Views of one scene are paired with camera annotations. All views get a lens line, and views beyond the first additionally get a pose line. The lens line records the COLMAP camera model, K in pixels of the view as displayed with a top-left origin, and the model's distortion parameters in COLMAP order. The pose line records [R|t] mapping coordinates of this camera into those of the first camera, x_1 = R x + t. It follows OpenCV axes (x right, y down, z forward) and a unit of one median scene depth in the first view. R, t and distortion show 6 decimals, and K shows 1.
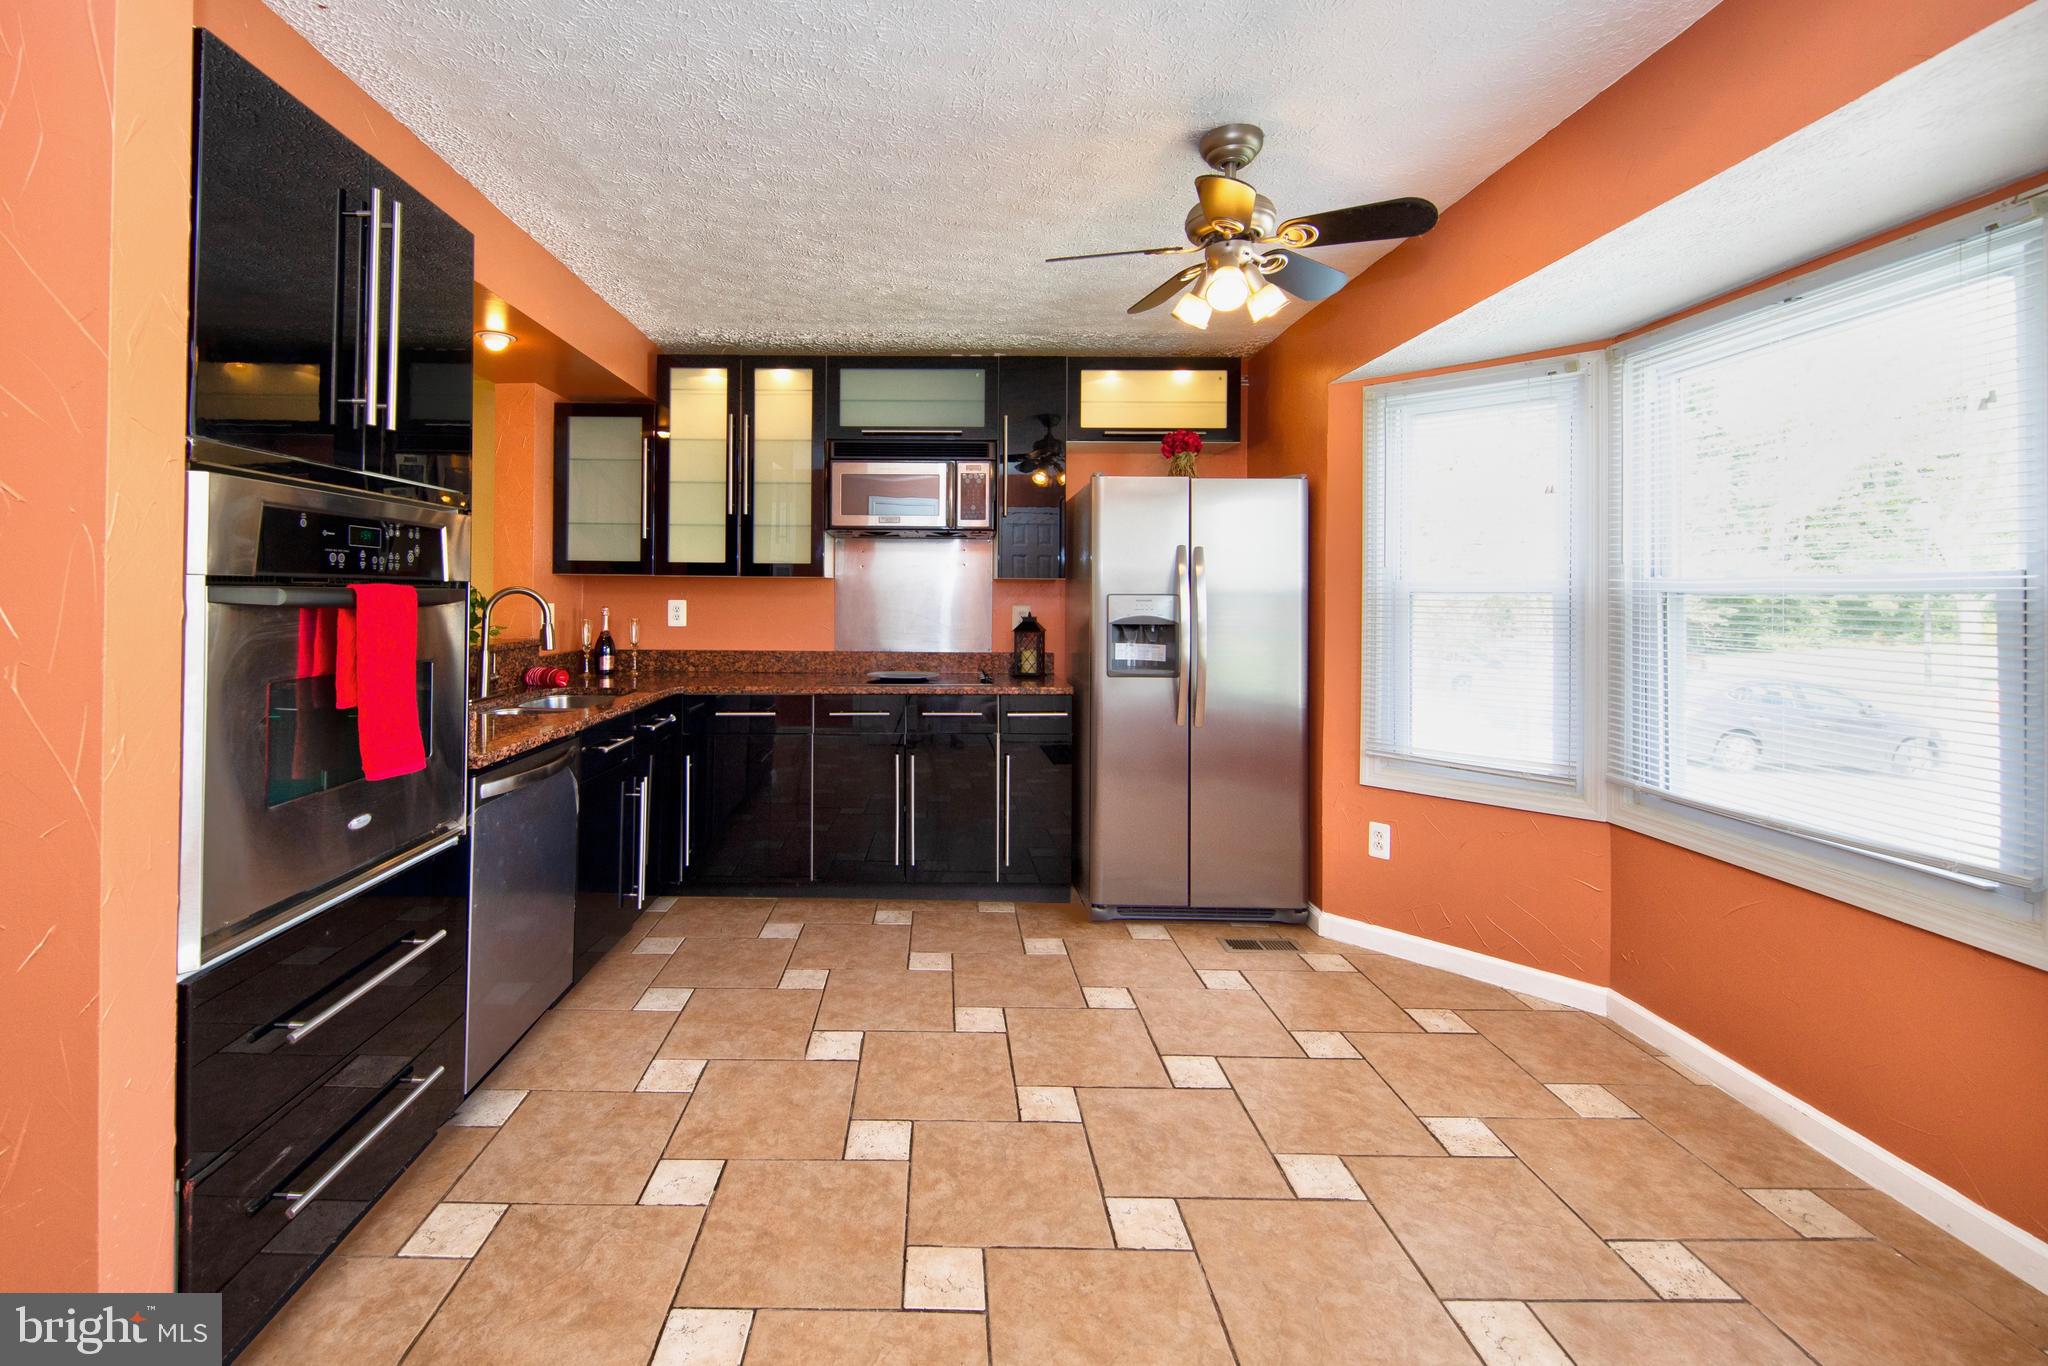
lens RADIAL K [[867.5, 0, 939.8], [0, 867.5, 588.2], [0, 0, 1]] dist [0.009716, -0.009574]
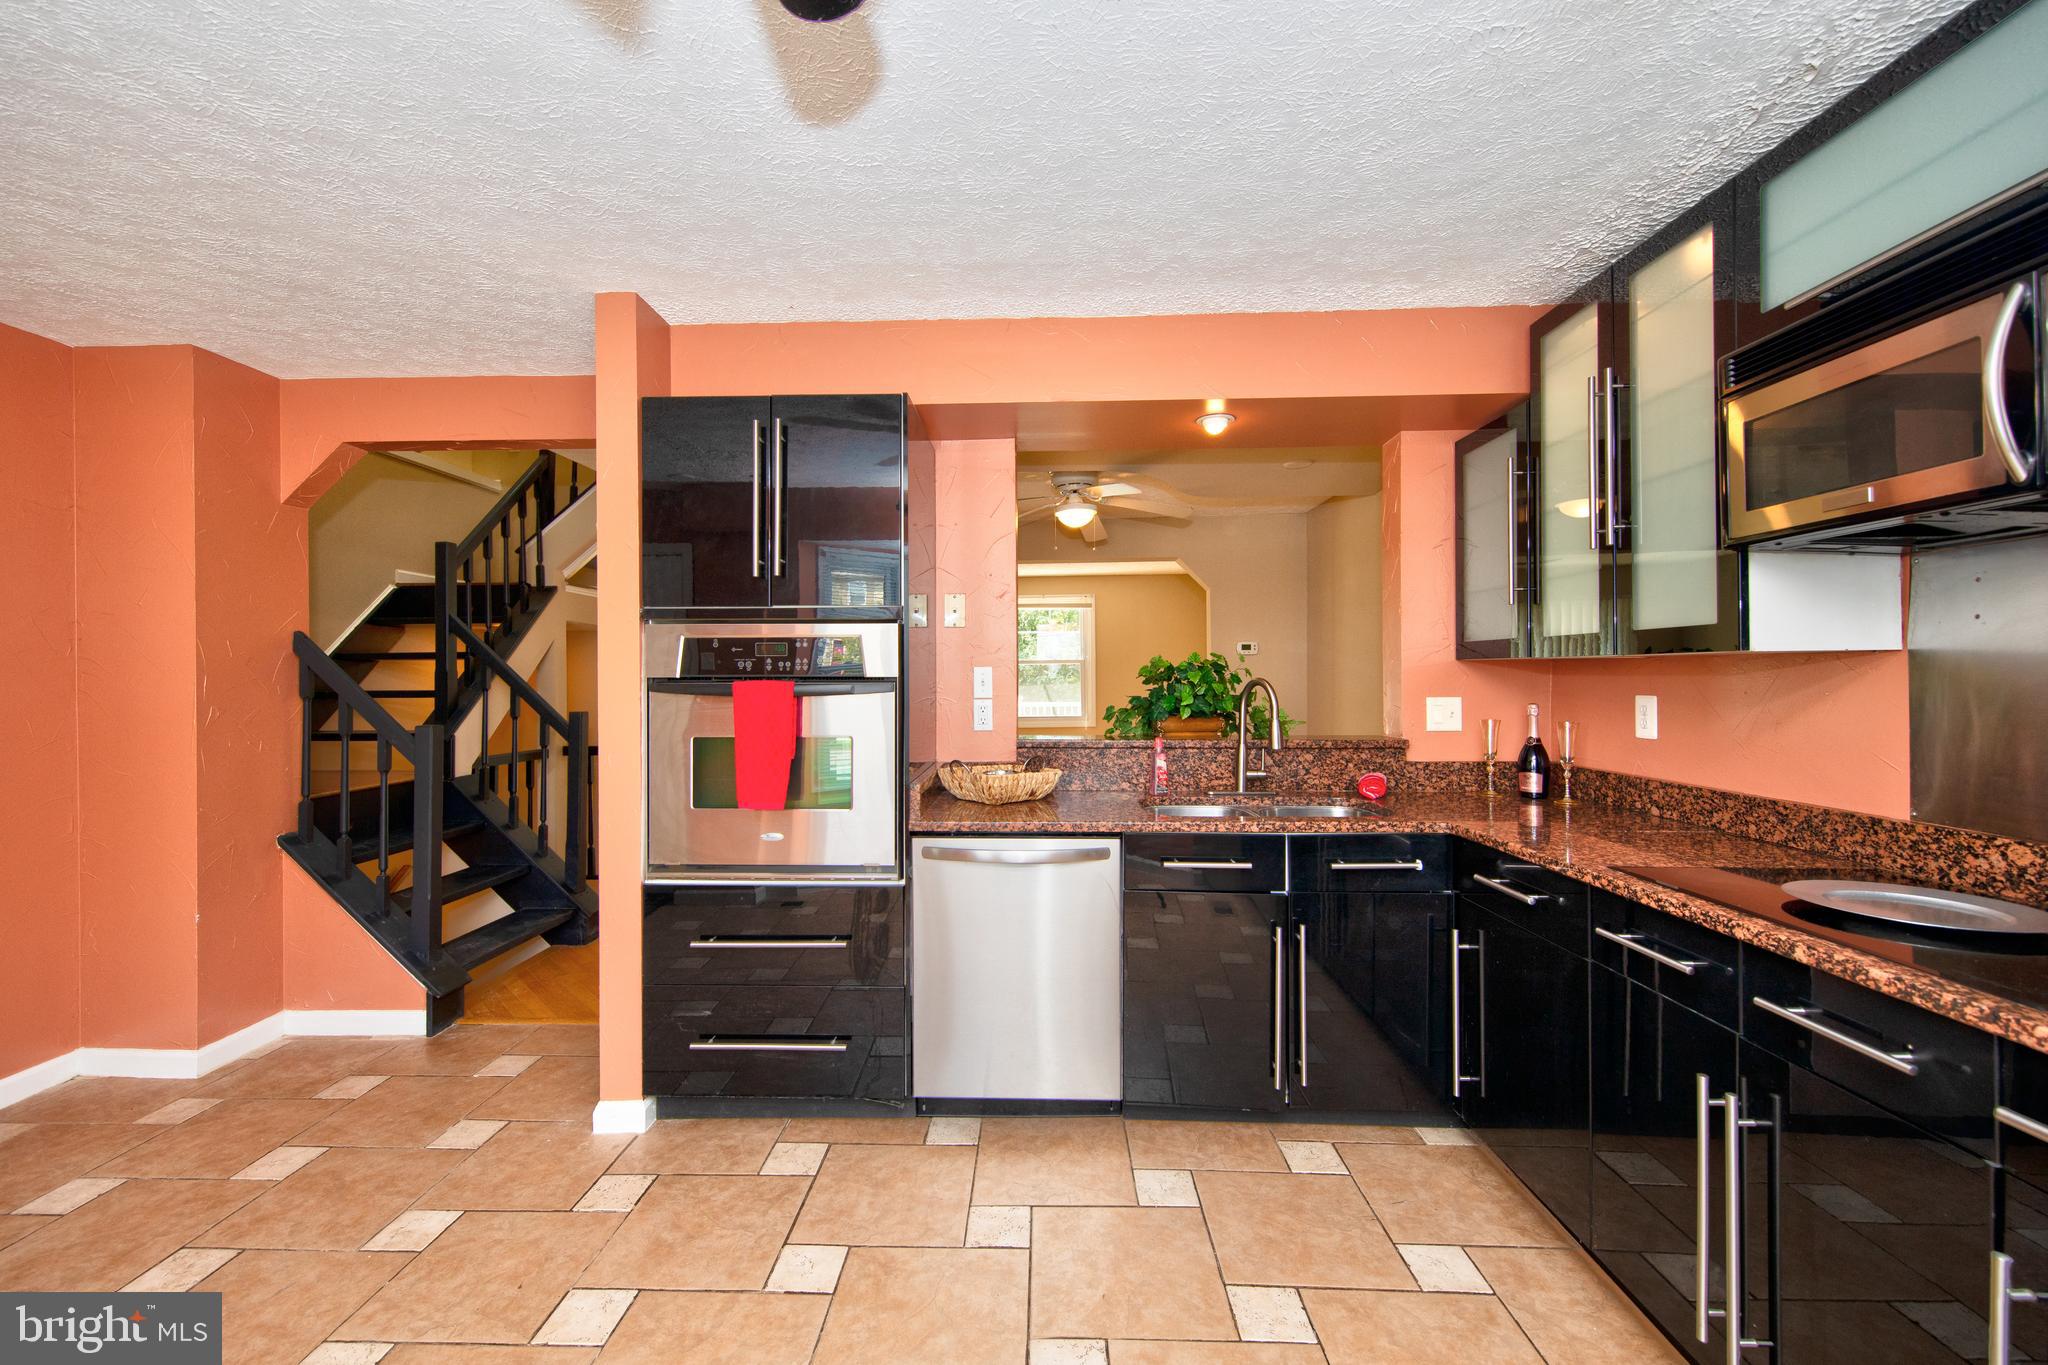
lens RADIAL K [[837.2, 0, 1011.3], [0, 837.2, 679.9], [0, 0, 1]] dist [-0.000552, -0.000038]
pose [[-0.032208, -0.003915, -0.999474, 0.375836], [0.007869, 0.999960, -0.004171, 0.001675], [0.999450, -0.007999, -0.032176, 0.709309]]
